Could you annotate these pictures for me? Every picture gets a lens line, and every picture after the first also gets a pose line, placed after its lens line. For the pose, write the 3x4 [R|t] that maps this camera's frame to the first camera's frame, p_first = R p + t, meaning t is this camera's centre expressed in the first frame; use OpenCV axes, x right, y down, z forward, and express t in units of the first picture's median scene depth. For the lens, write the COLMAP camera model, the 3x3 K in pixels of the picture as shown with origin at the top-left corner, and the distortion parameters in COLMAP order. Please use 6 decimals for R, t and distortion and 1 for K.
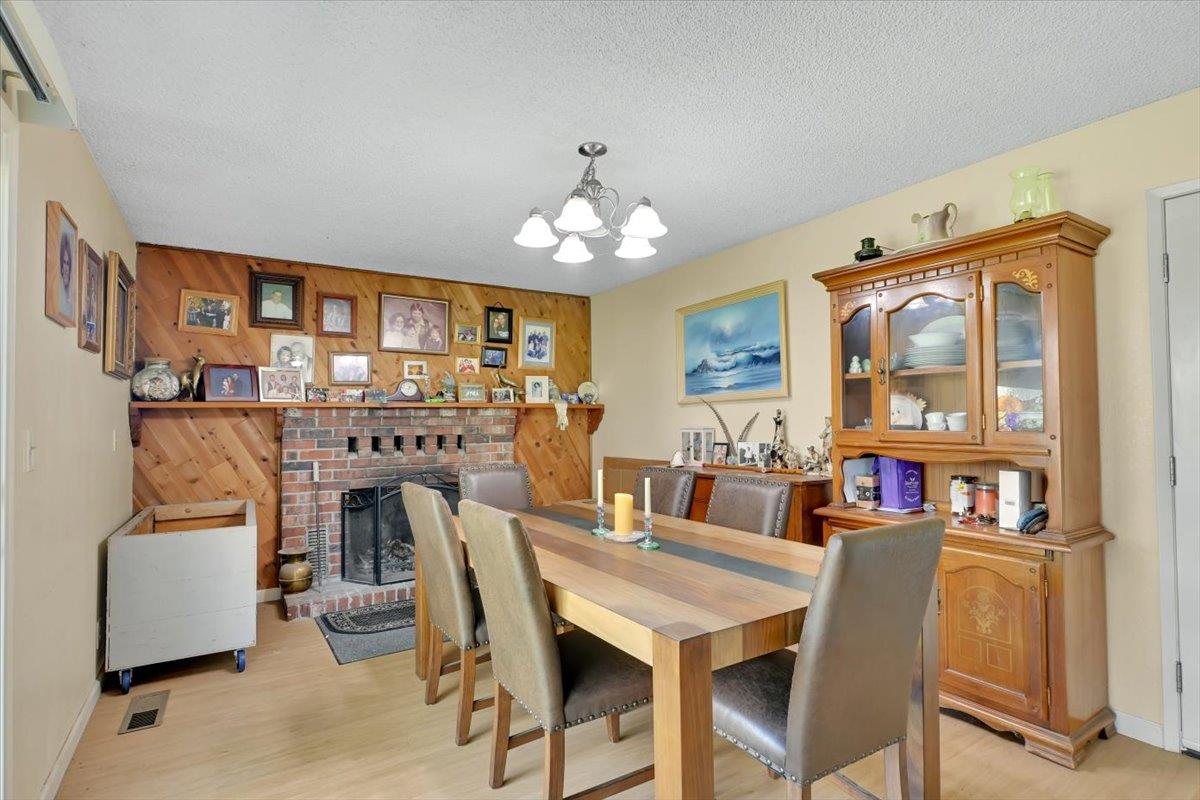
lens RADIAL K [[595.4, 0, 600.0], [0, 595.4, 400.0], [0, 0, 1]] dist [0.002681, 0.000576]
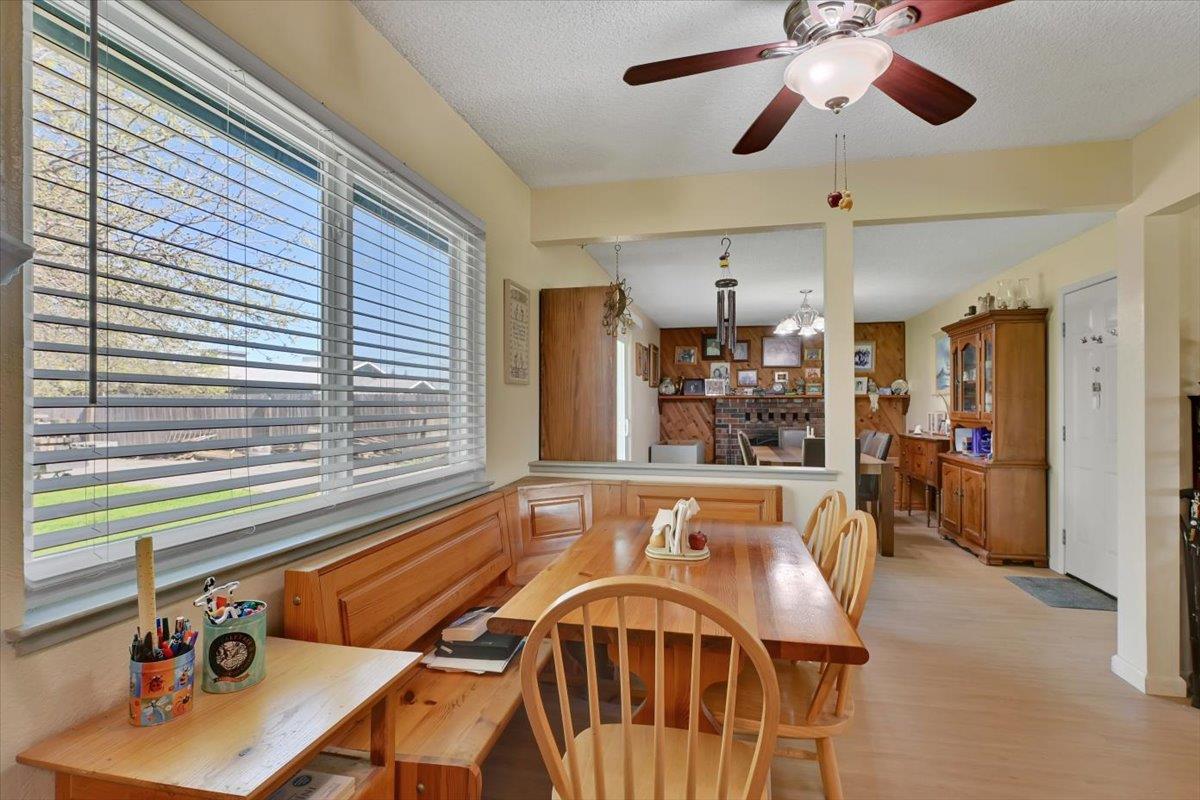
lens RADIAL K [[595.4, 0, 600.0], [0, 595.4, 400.0], [0, 0, 1]] dist [0.002681, 0.000576]
pose [[0.706868, 0.003824, -0.707335, 0.658628], [0.015815, 0.999650, 0.021208, -0.030693], [0.707168, -0.026178, 0.706560, -0.766232]]
